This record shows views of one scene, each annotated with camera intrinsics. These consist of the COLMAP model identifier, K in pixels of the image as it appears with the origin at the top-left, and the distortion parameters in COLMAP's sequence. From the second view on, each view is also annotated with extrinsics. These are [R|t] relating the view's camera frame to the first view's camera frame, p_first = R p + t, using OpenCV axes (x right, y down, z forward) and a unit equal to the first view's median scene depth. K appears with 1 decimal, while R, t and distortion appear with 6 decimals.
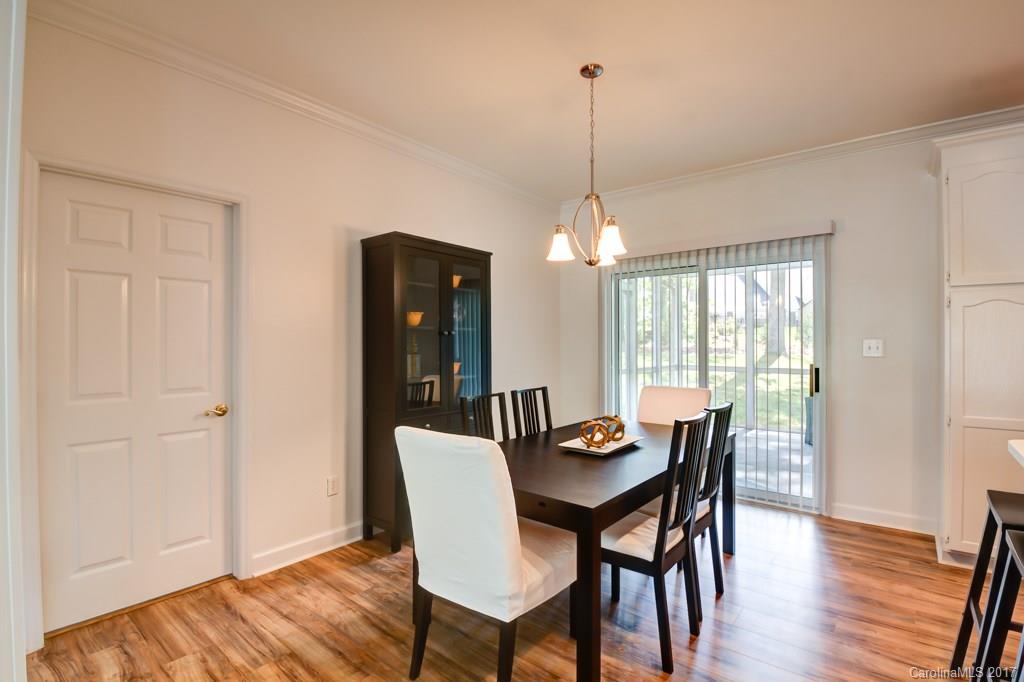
lens RADIAL K [[483.3, 0, 528.2], [0, 483.3, 339.5], [0, 0, 1]] dist [-0.013669, -0.008898]
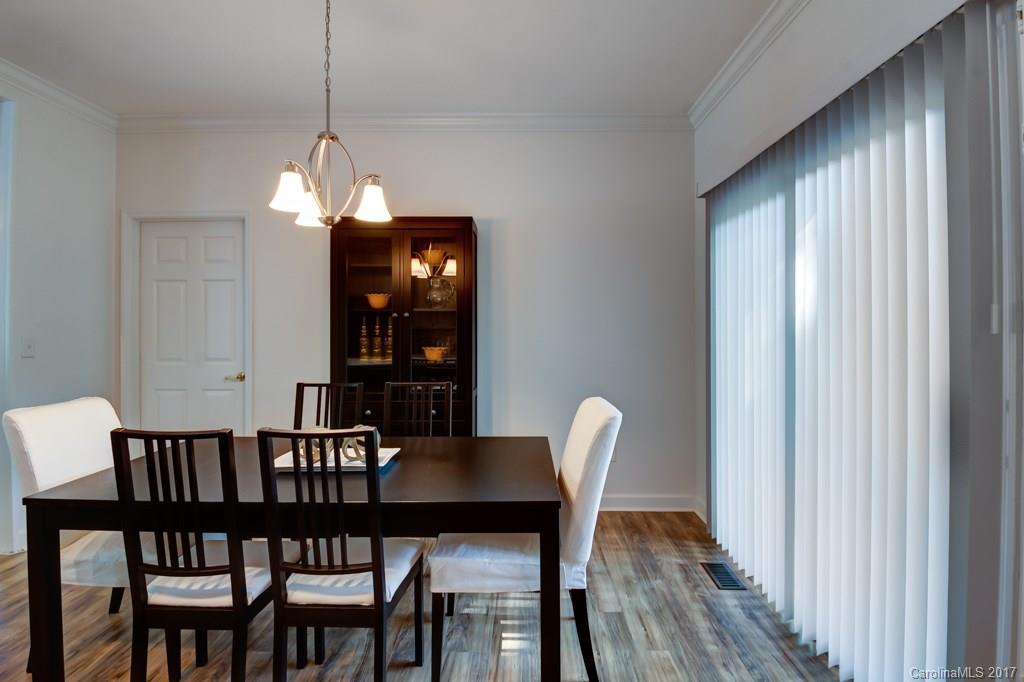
lens RADIAL K [[536.0, 0, 509.3], [0, 536.0, 335.5], [0, 0, 1]] dist [-0.011176, -0.005565]
pose [[0.604077, 0.004777, -0.796912, 0.932912], [-0.000067, 0.999982, 0.005943, 0.023397], [0.796926, -0.003537, 0.604067, 0.666695]]
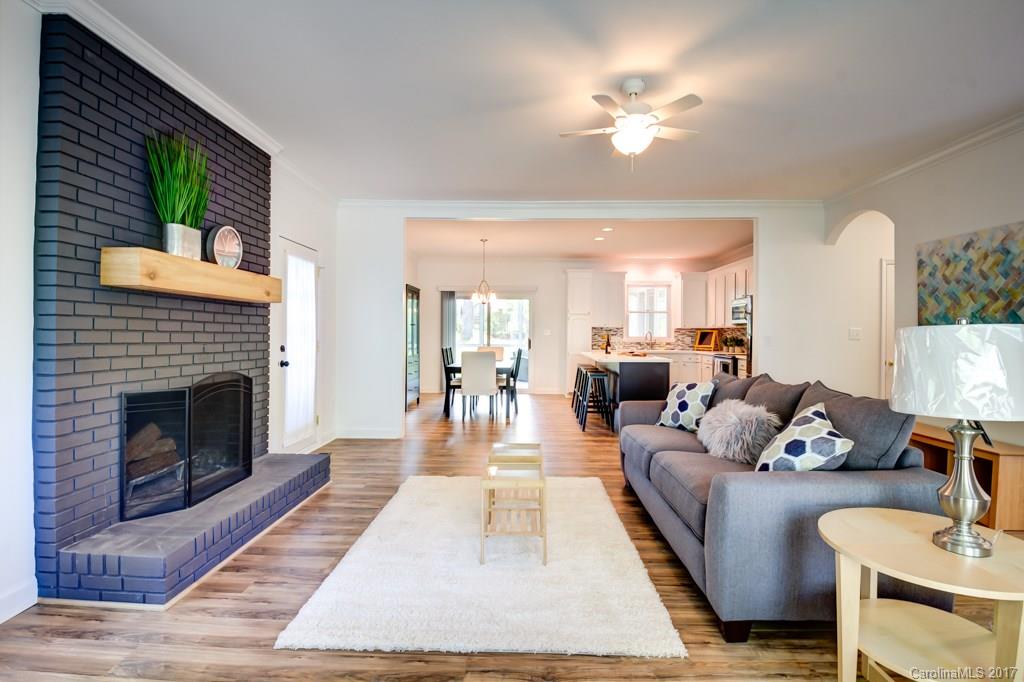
lens RADIAL K [[483.3, 0, 502.8], [0, 483.3, 335.4], [0, 0, 1]] dist [-0.013669, -0.008898]
pose [[0.809045, 0.002910, 0.587740, -1.440832], [-0.012346, 0.999851, 0.012044, 0.005994], [-0.587617, -0.017001, 0.808960, -1.431435]]
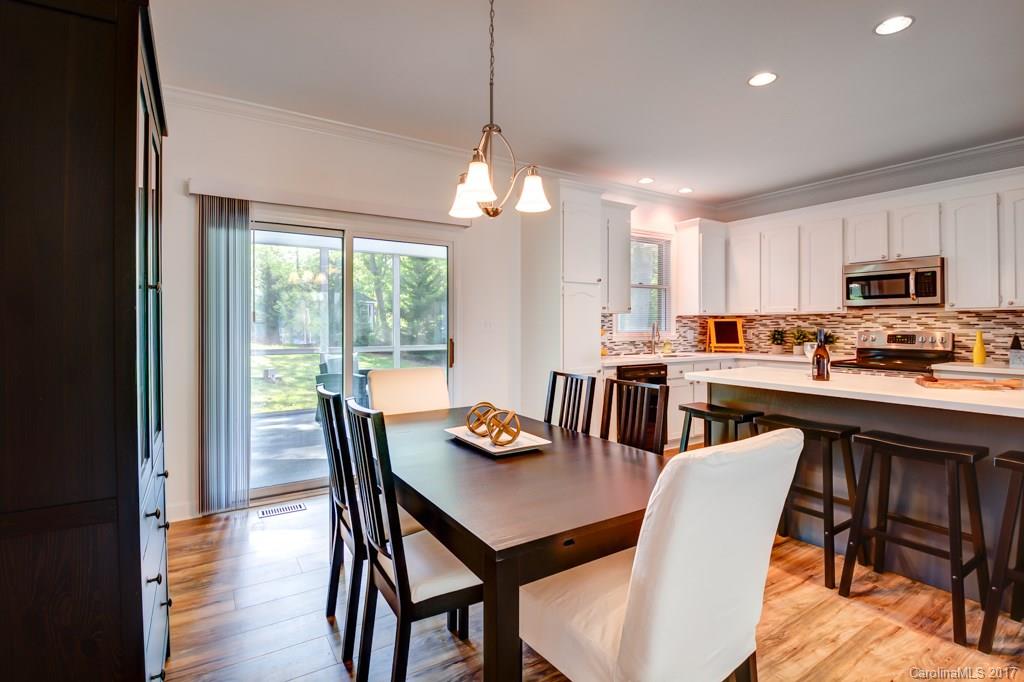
lens RADIAL K [[483.3, 0, 520.2], [0, 483.3, 324.1], [0, 0, 1]] dist [-0.013669, -0.008898]
pose [[0.310747, 0.002030, 0.950490, -0.547952], [-0.005091, 0.999987, -0.000471, 0.020776], [-0.950479, -0.004693, 0.310753, 0.639668]]
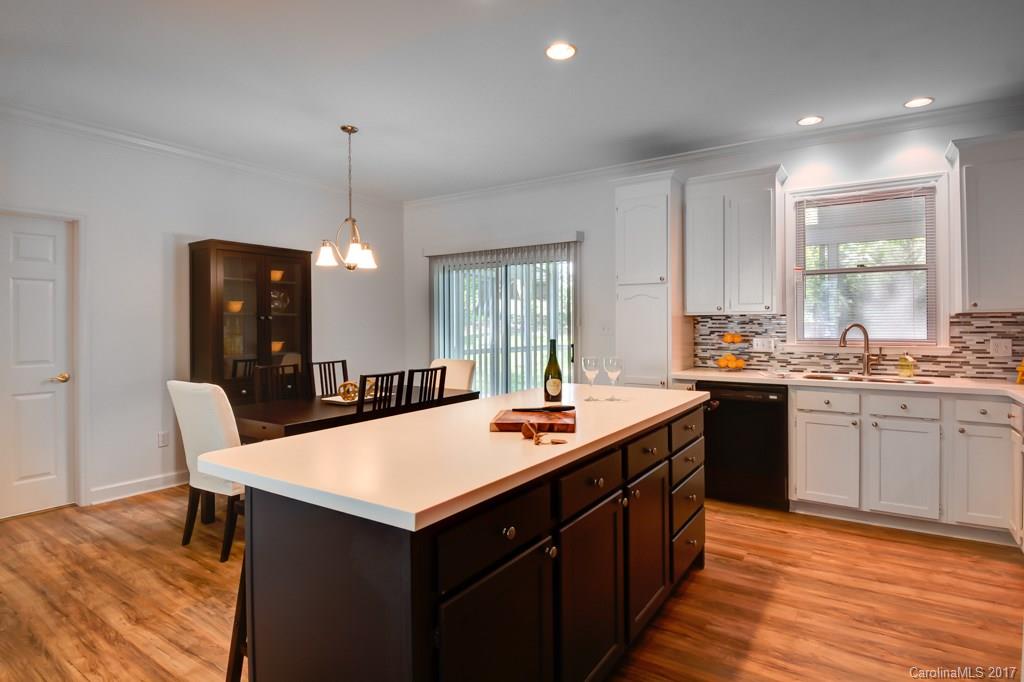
lens RADIAL K [[536.0, 0, 526.9], [0, 536.0, 320.4], [0, 0, 1]] dist [-0.011176, -0.005565]
pose [[0.994777, -0.001972, 0.102049, 0.440303], [0.002260, 0.999994, -0.002701, -0.001551], [-0.102043, 0.002917, 0.994776, -0.533056]]
